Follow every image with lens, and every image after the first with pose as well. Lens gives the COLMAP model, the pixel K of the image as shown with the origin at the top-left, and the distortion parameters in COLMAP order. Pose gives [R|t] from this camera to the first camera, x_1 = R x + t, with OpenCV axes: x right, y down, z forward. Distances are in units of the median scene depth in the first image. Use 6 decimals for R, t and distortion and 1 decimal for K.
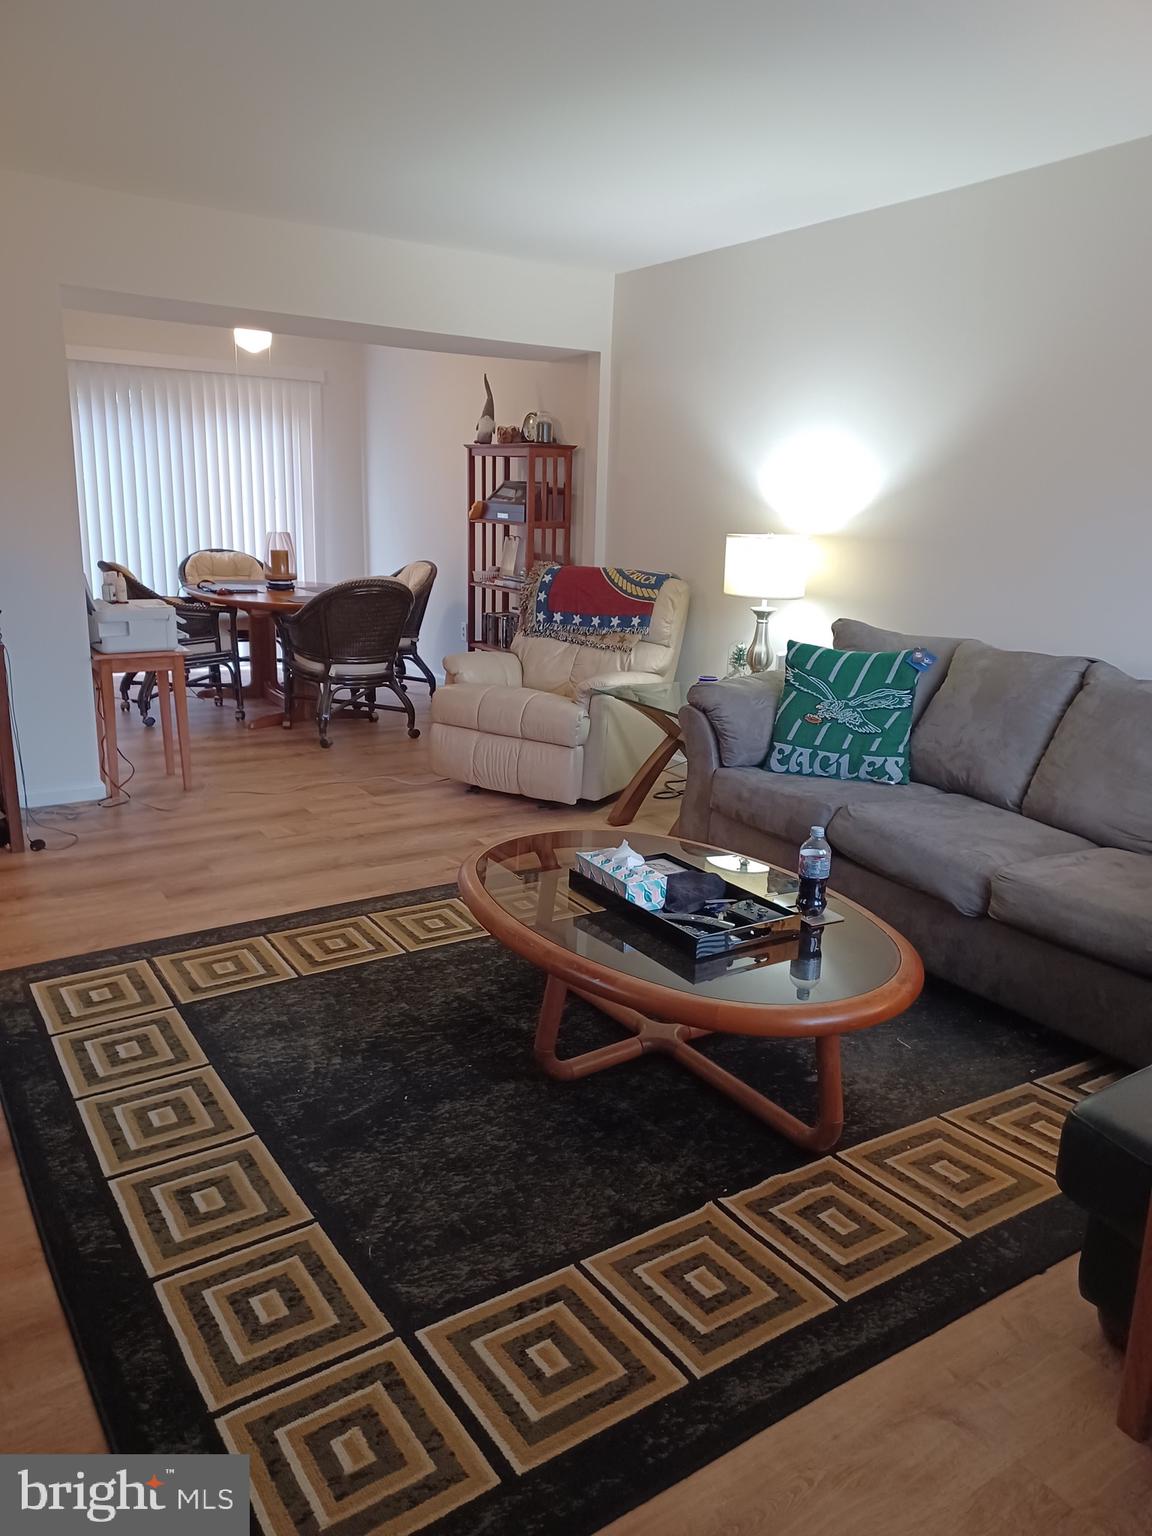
lens RADIAL K [[1108.7, 0, 582.9], [0, 1108.7, 764.4], [0, 0, 1]] dist [0.114717, -0.174275]
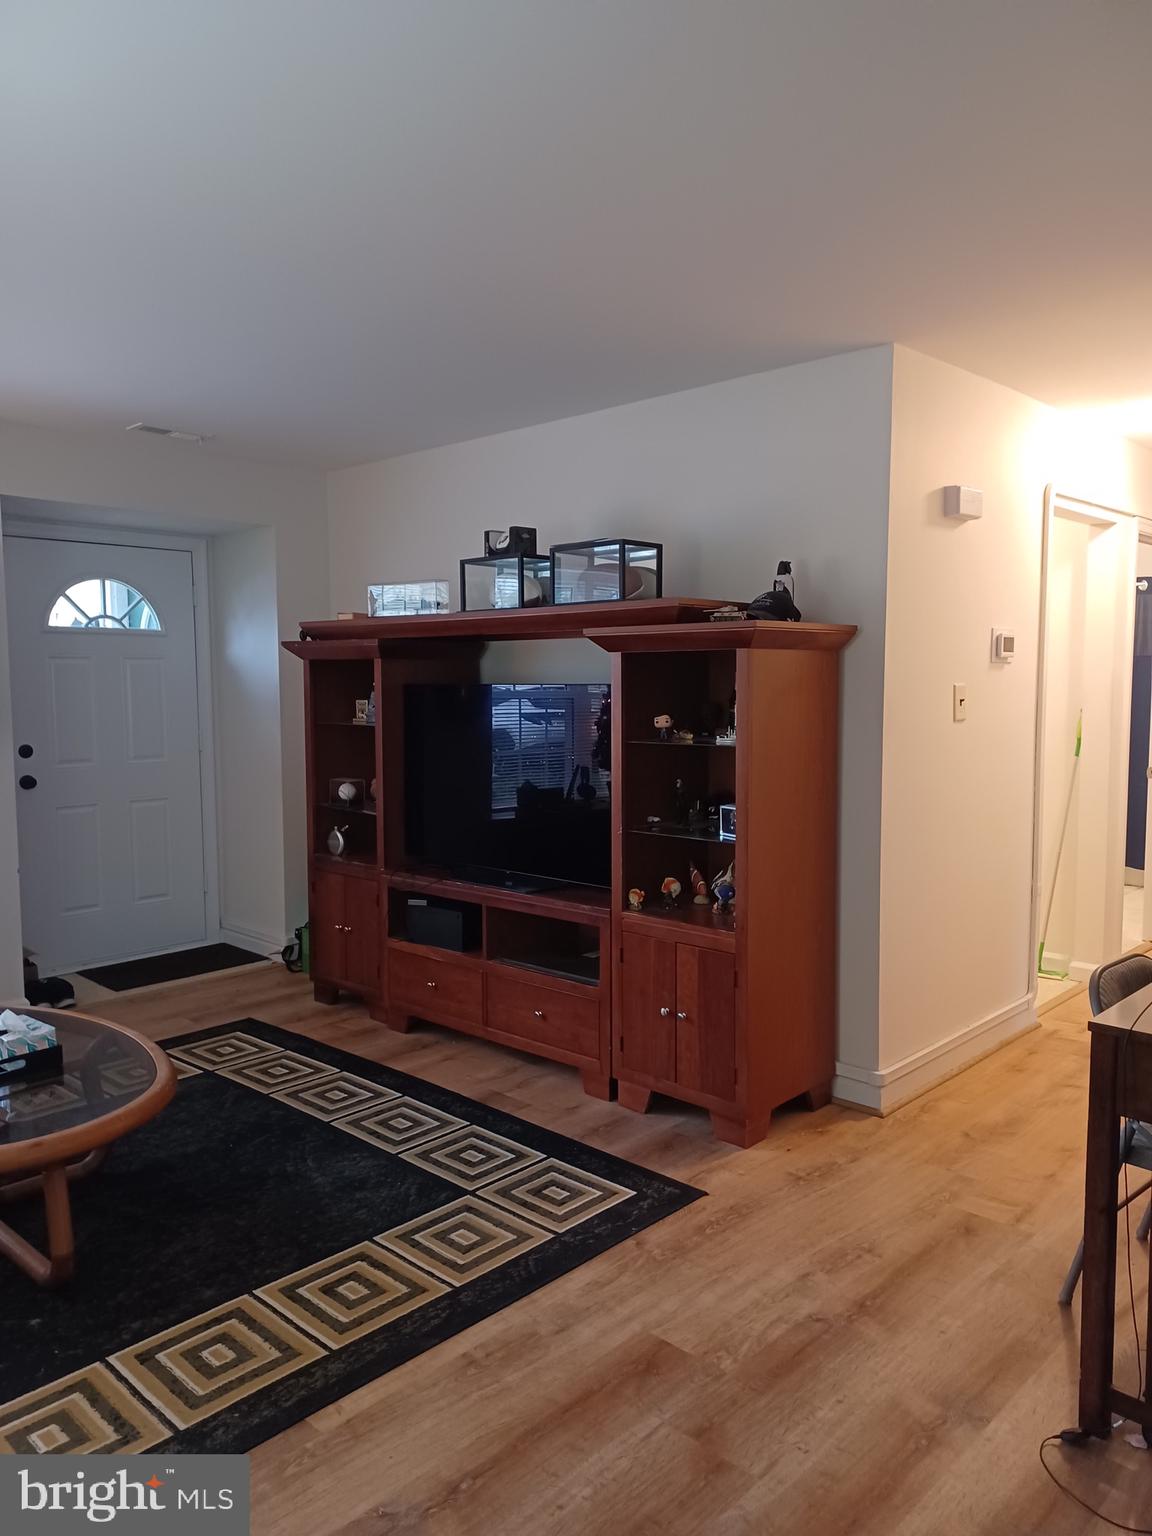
lens RADIAL K [[1108.7, 0, 582.9], [0, 1108.7, 764.4], [0, 0, 1]] dist [0.114717, -0.174275]
pose [[-0.973452, -0.007096, -0.228779, -0.780013], [-0.077672, 0.950452, 0.301012, -1.641799], [0.215308, 0.310791, -0.925771, 6.446615]]
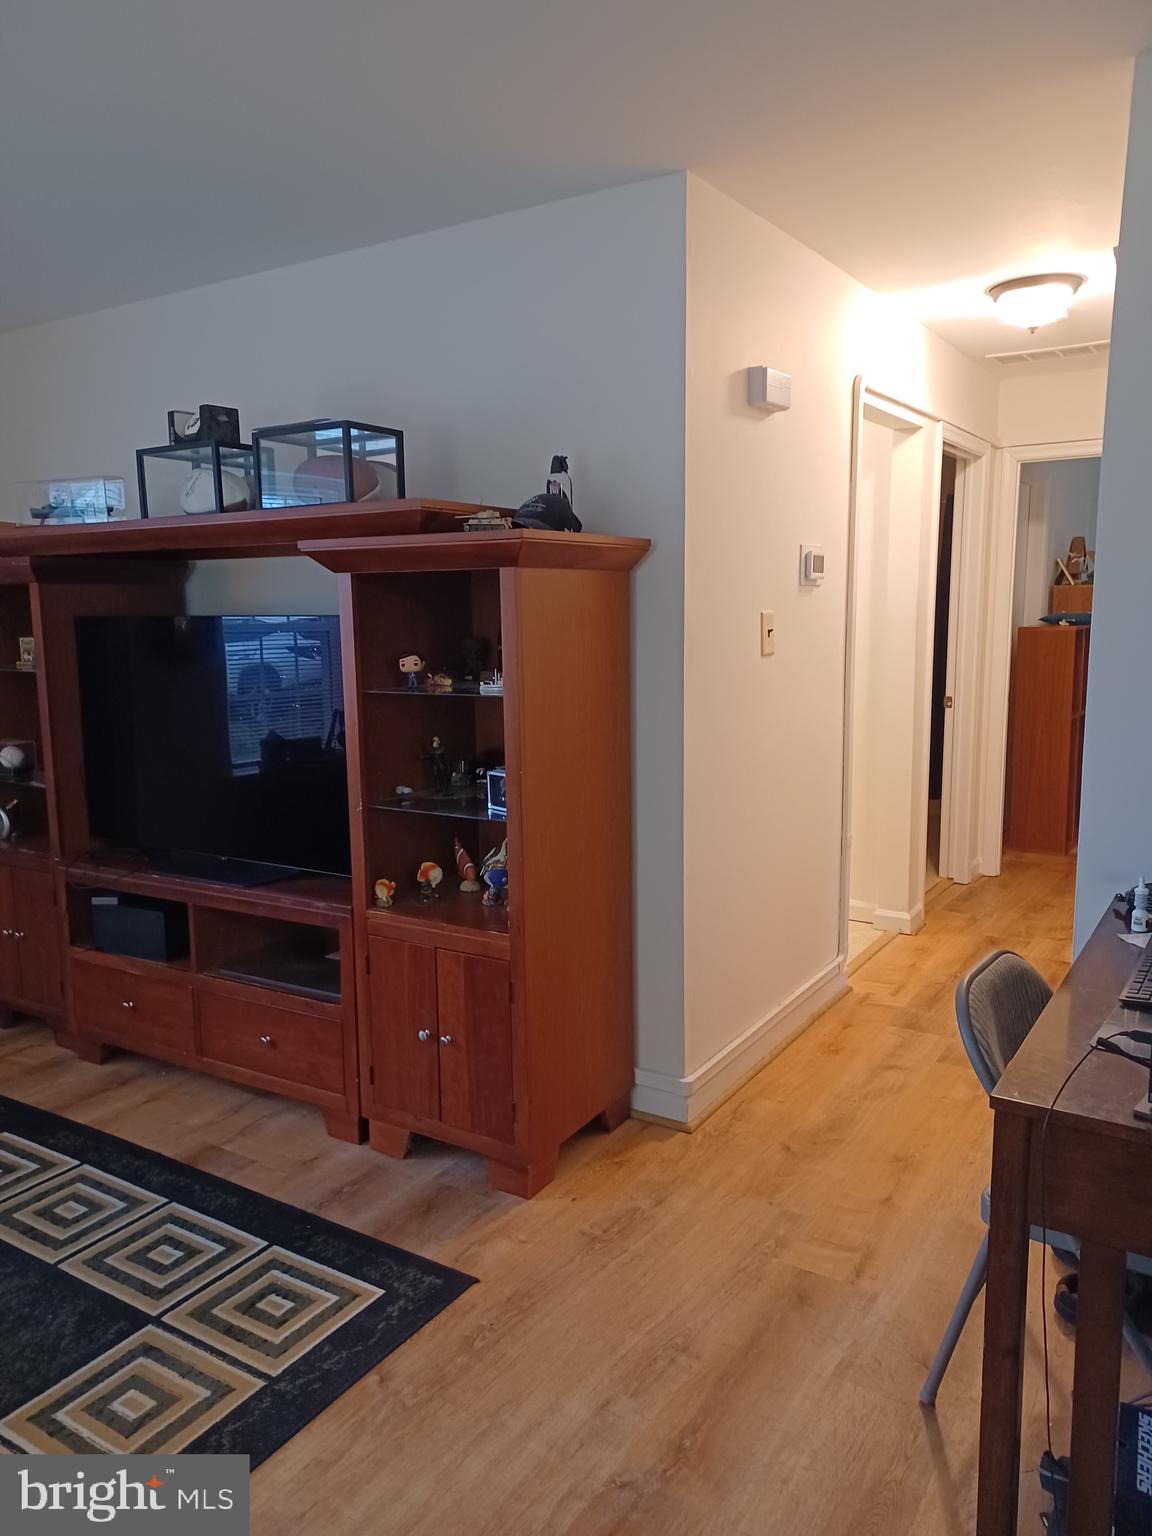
lens RADIAL K [[1114.6, 0, 582.7], [0, 1114.6, 765.0], [0, 0, 1]] dist [0.064203, -0.050809]
pose [[-0.913632, 0.043026, -0.404258, -1.160046], [-0.109084, 0.931974, 0.345724, -1.462529], [0.391633, 0.359963, -0.846788, 5.640481]]
